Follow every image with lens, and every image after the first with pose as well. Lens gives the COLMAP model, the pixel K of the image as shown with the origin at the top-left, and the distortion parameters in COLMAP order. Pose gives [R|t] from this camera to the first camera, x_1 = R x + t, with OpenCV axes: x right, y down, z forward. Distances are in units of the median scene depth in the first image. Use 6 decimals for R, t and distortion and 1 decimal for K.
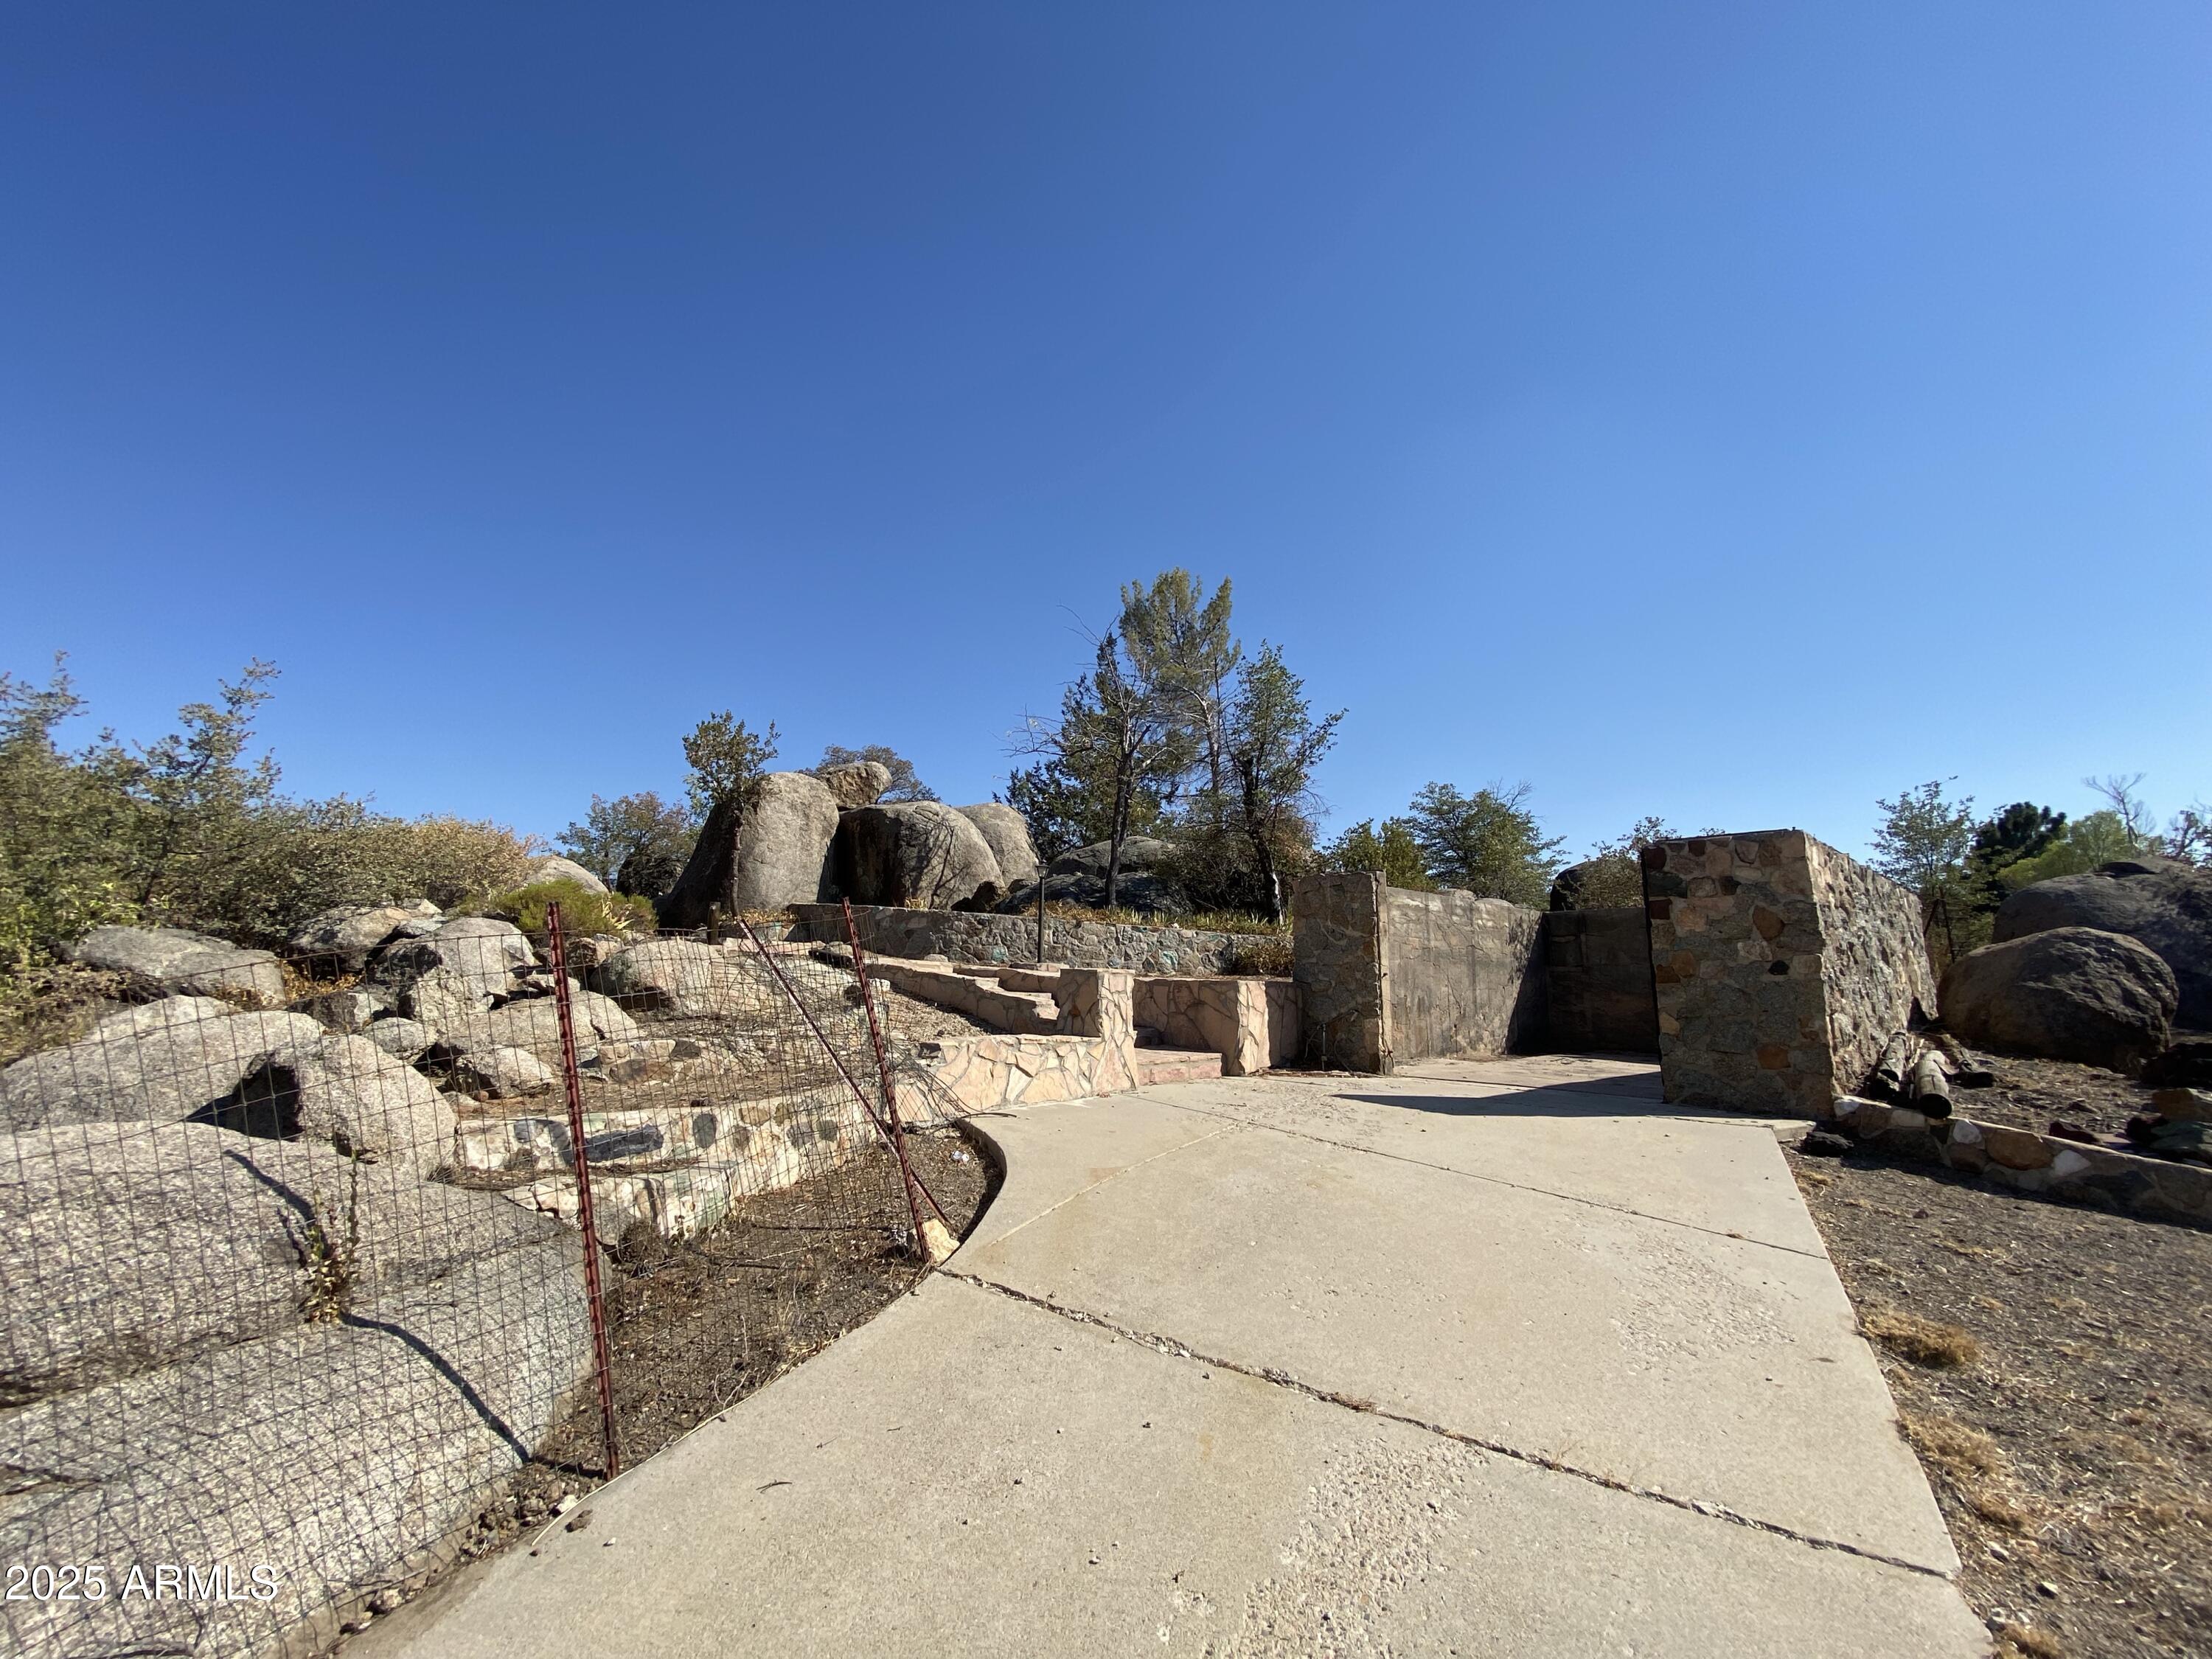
lens RADIAL K [[899.7, 0, 1099.5], [0, 899.7, 827.2], [0, 0, 1]] dist [0.012507, -0.003948]
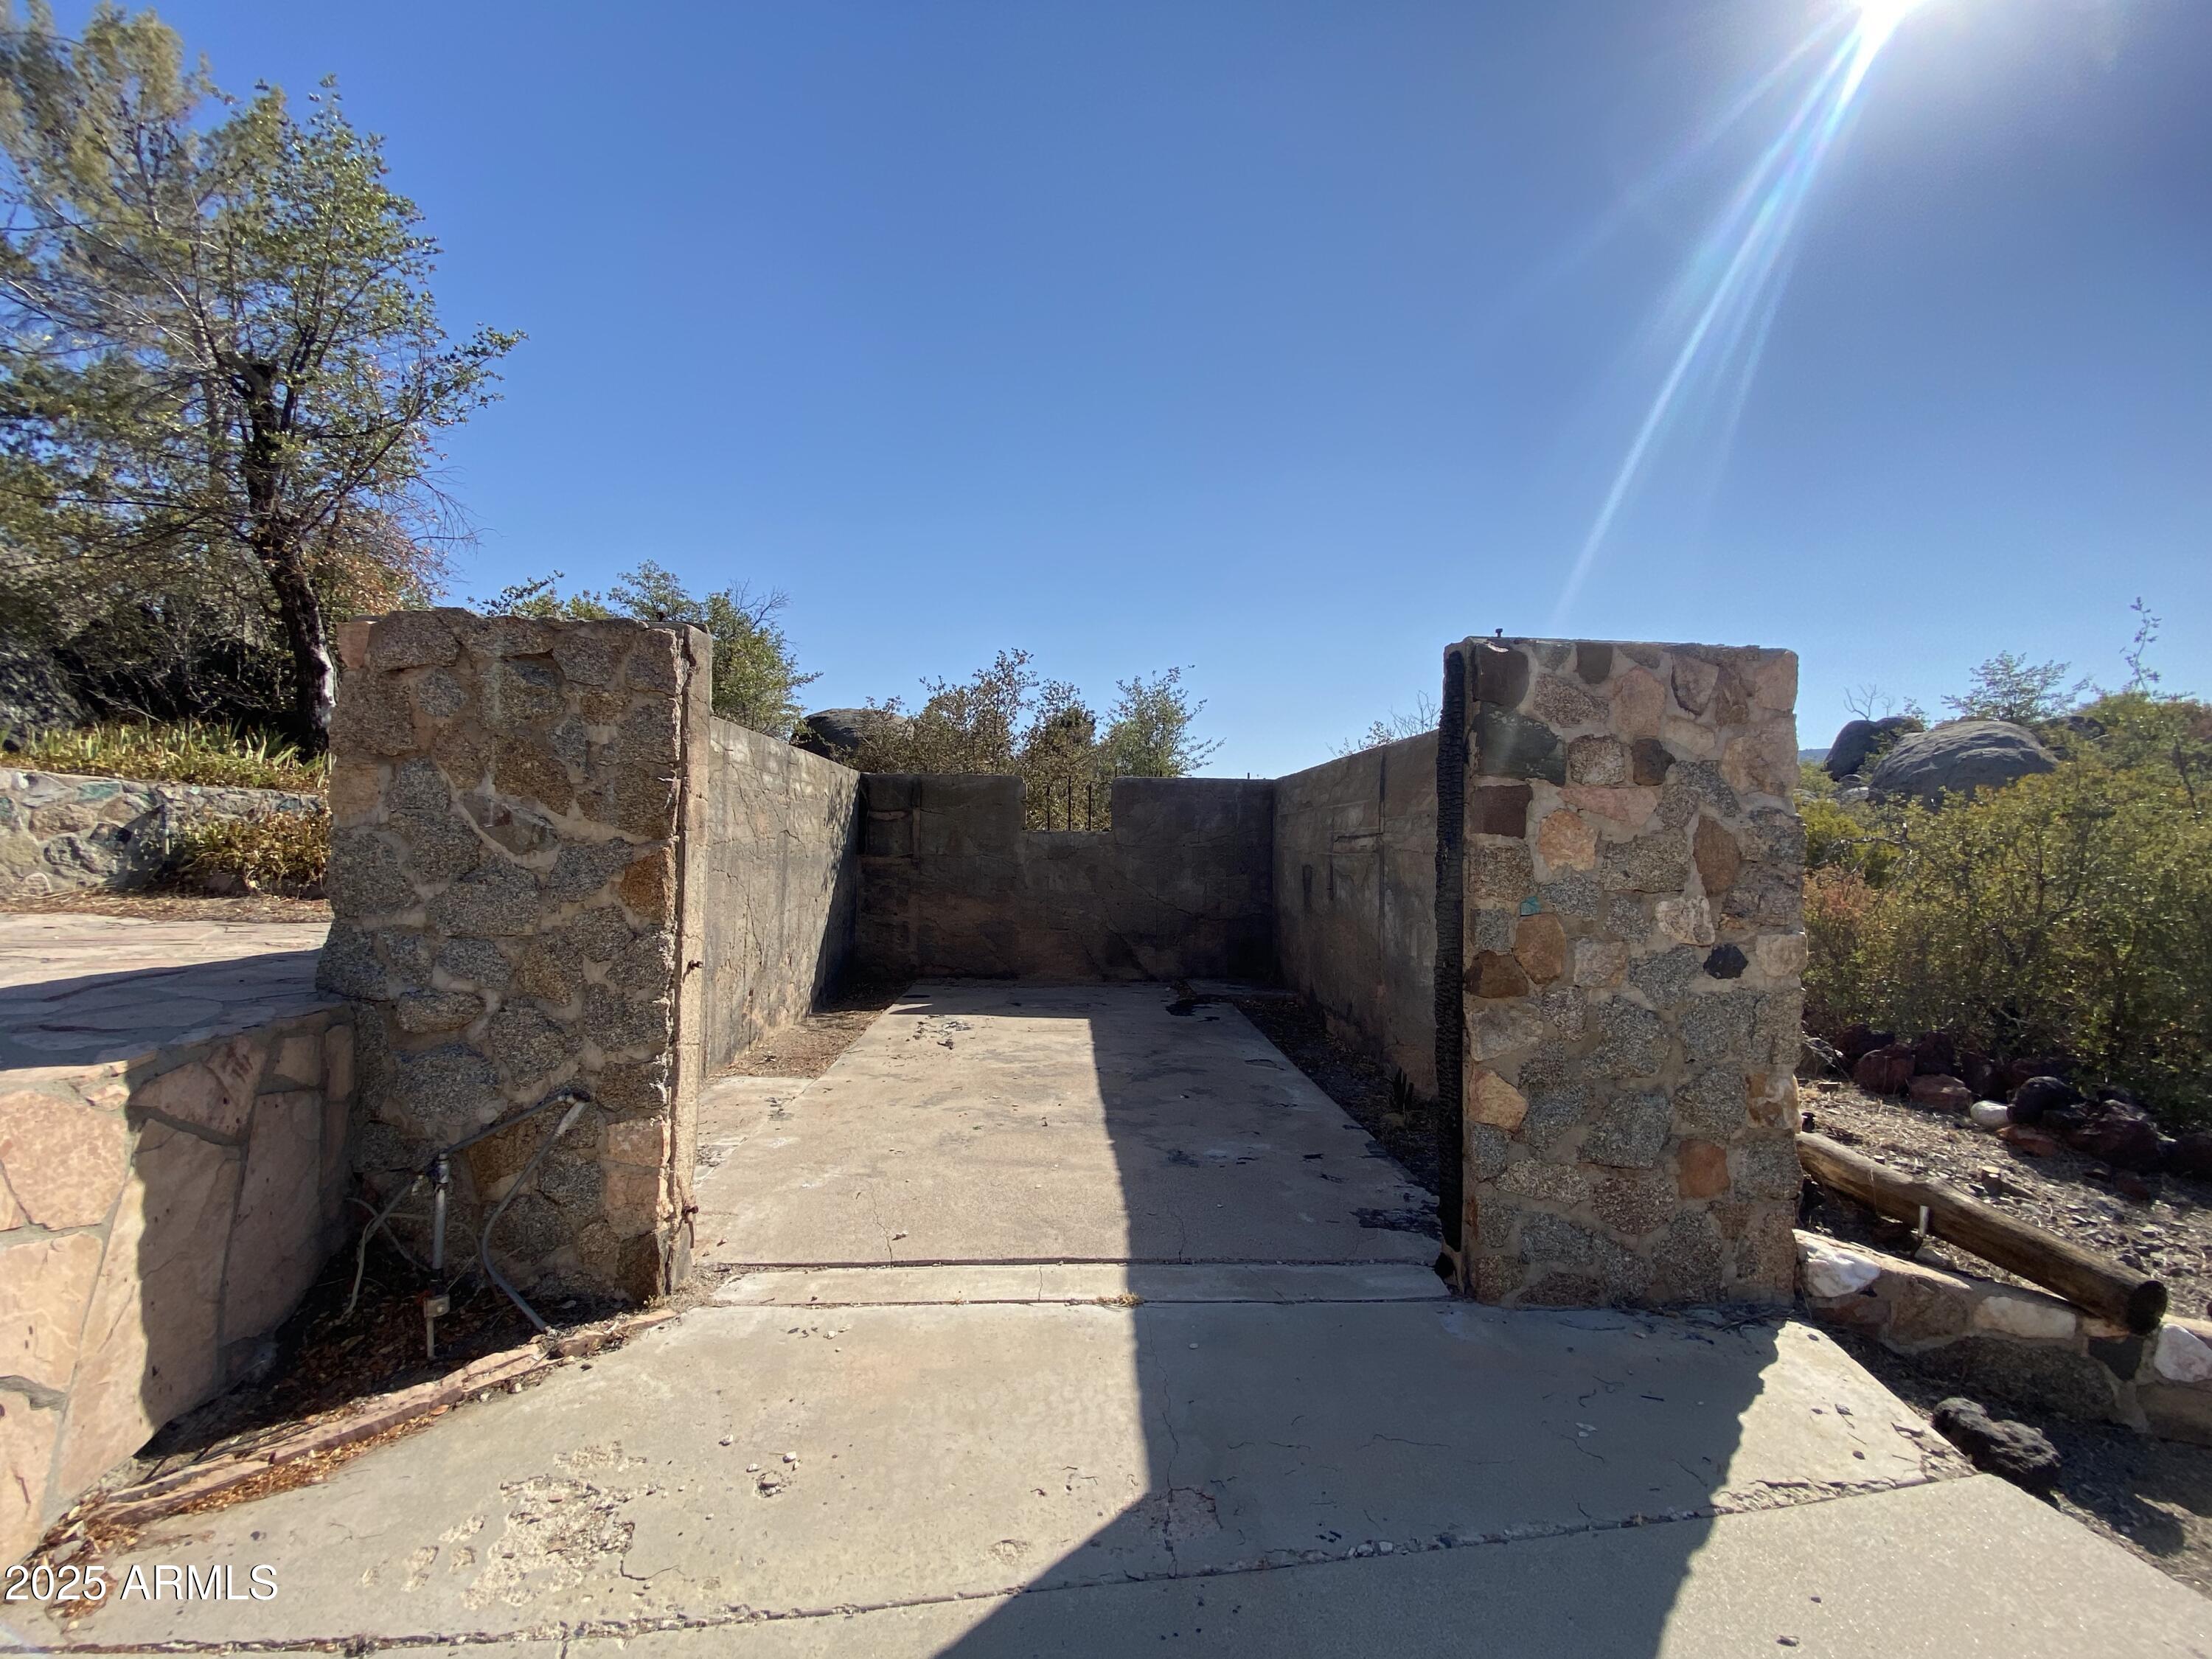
lens RADIAL K [[899.7, 0, 1098.4], [0, 899.7, 820.3], [0, 0, 1]] dist [0.012507, -0.003948]
pose [[0.643037, 0.015685, 0.765674, 0.163696], [-0.138218, 0.985749, 0.095886, 0.063818], [-0.753259, -0.167488, 0.636042, 0.686228]]
